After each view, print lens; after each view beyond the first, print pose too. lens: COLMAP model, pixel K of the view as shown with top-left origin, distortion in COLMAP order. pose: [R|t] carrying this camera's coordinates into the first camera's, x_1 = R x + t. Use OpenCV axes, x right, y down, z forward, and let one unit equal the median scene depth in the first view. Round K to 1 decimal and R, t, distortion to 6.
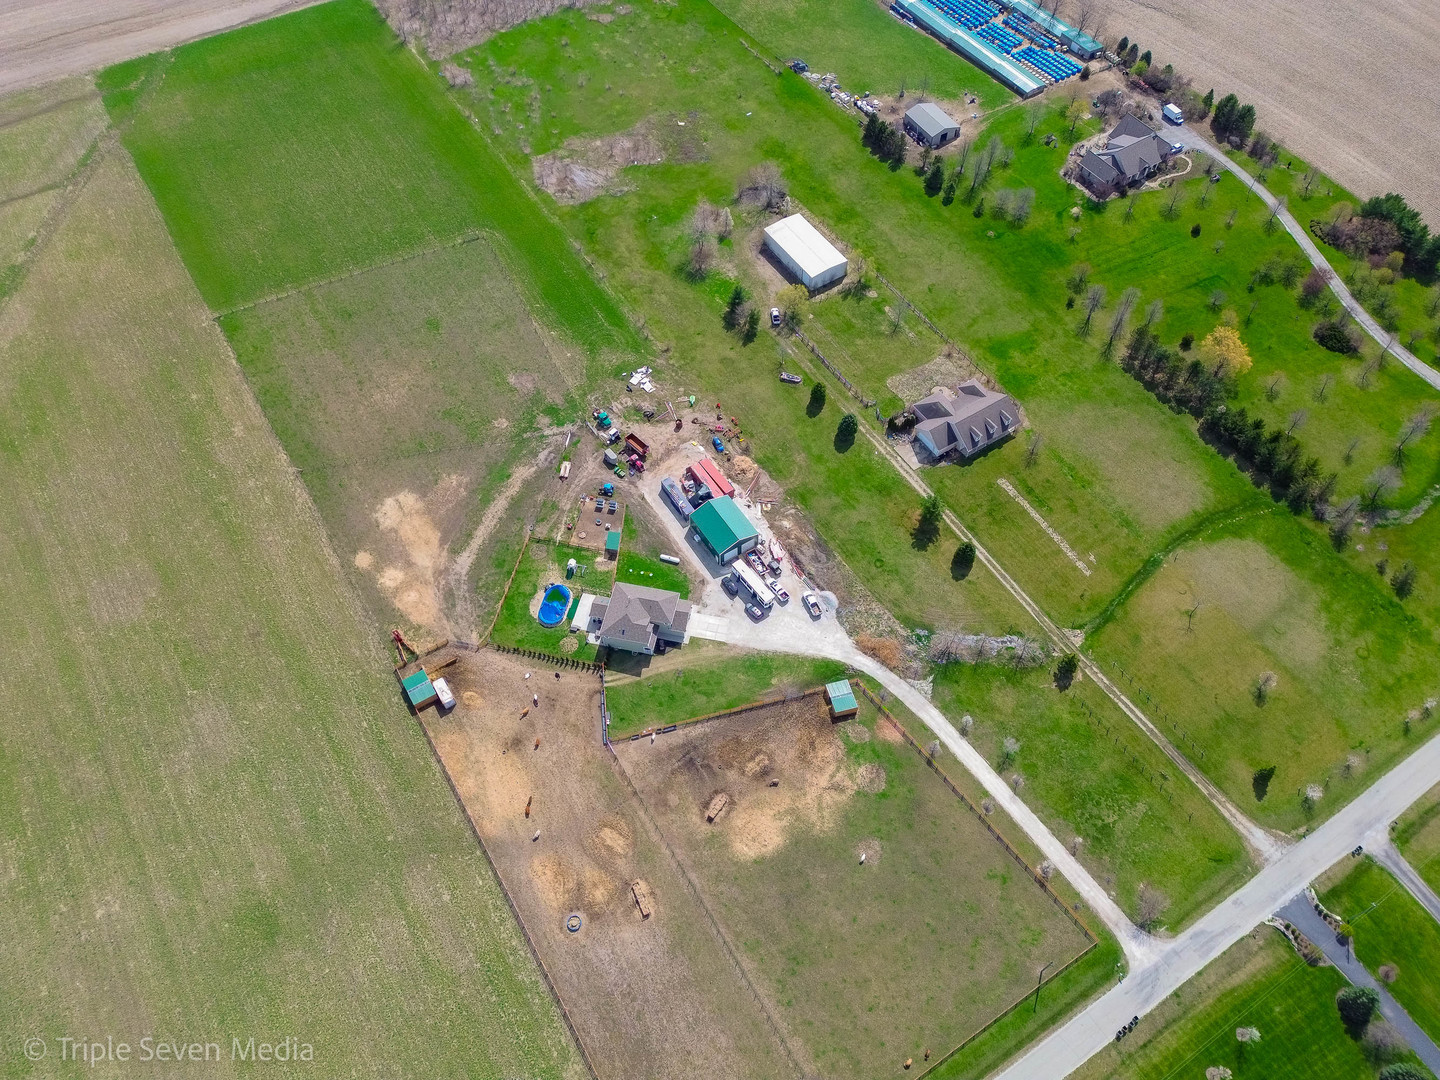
lens RADIAL K [[990.3, 0, 717.4], [0, 990.3, 537.2], [0, 0, 1]] dist [0.128574, -0.123292]
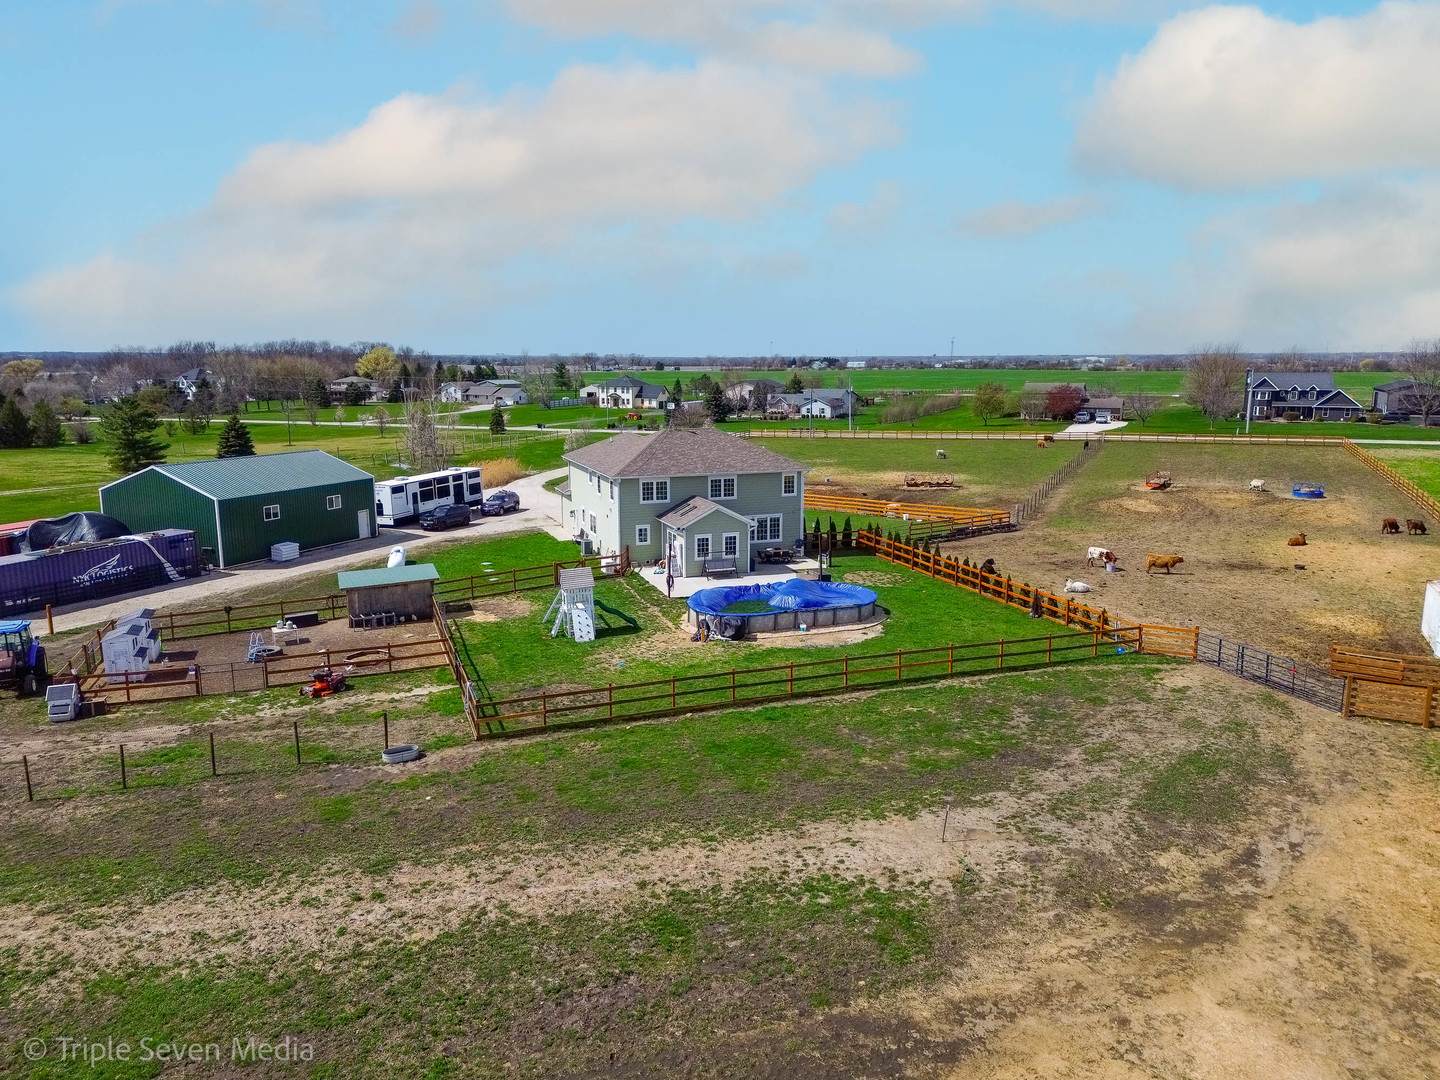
lens RADIAL K [[990.3, 0, 717.4], [0, 990.3, 537.2], [0, 0, 1]] dist [0.128574, -0.123292]
pose [[-0.534702, -0.150893, 0.831460, -0.323328], [0.703964, 0.464763, 0.537056, -0.068165], [-0.467470, 0.872483, -0.142287, 0.968143]]
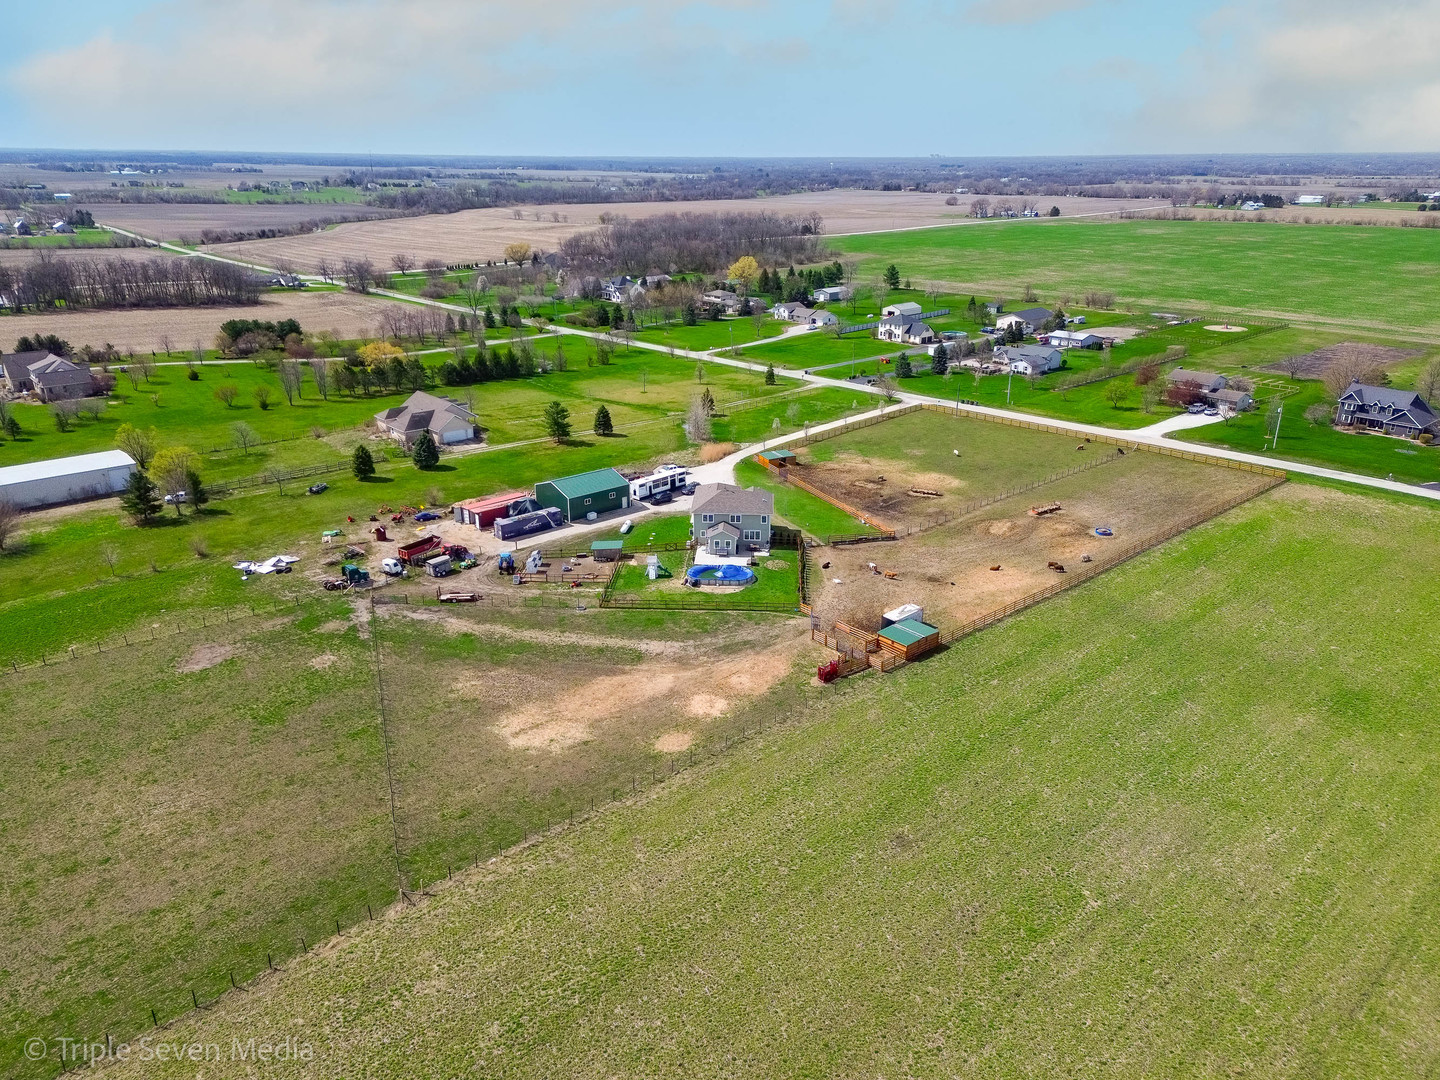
lens RADIAL K [[990.3, 0, 717.4], [0, 990.3, 537.2], [0, 0, 1]] dist [0.128574, -0.123292]
pose [[-0.154377, -0.348410, 0.924542, -0.735442], [0.822724, 0.472812, 0.315553, -0.150014], [-0.547077, 0.809357, 0.213654, 0.788523]]
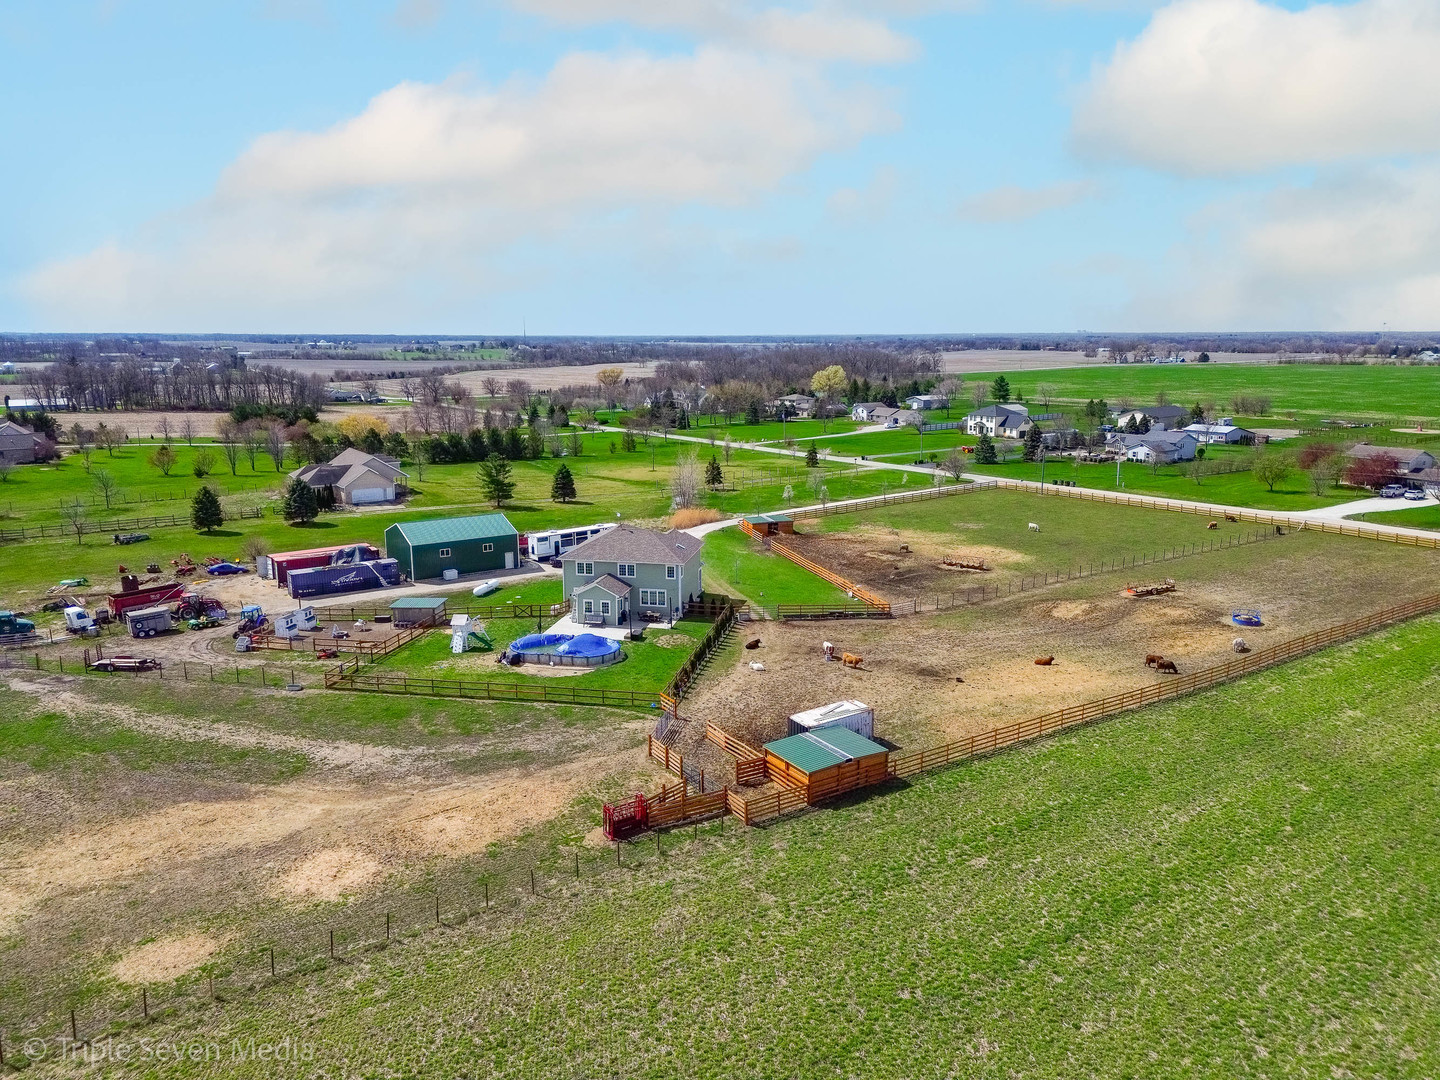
lens RADIAL K [[995.2, 0, 720.0], [0, 995.2, 540.0], [0, 0, 1]] dist [0.081001, -0.066888]
pose [[-0.015779, -0.201134, 0.979437, -0.522801], [0.833887, 0.537852, 0.123886, 0.043545], [-0.551710, 0.818694, 0.159236, 0.815247]]
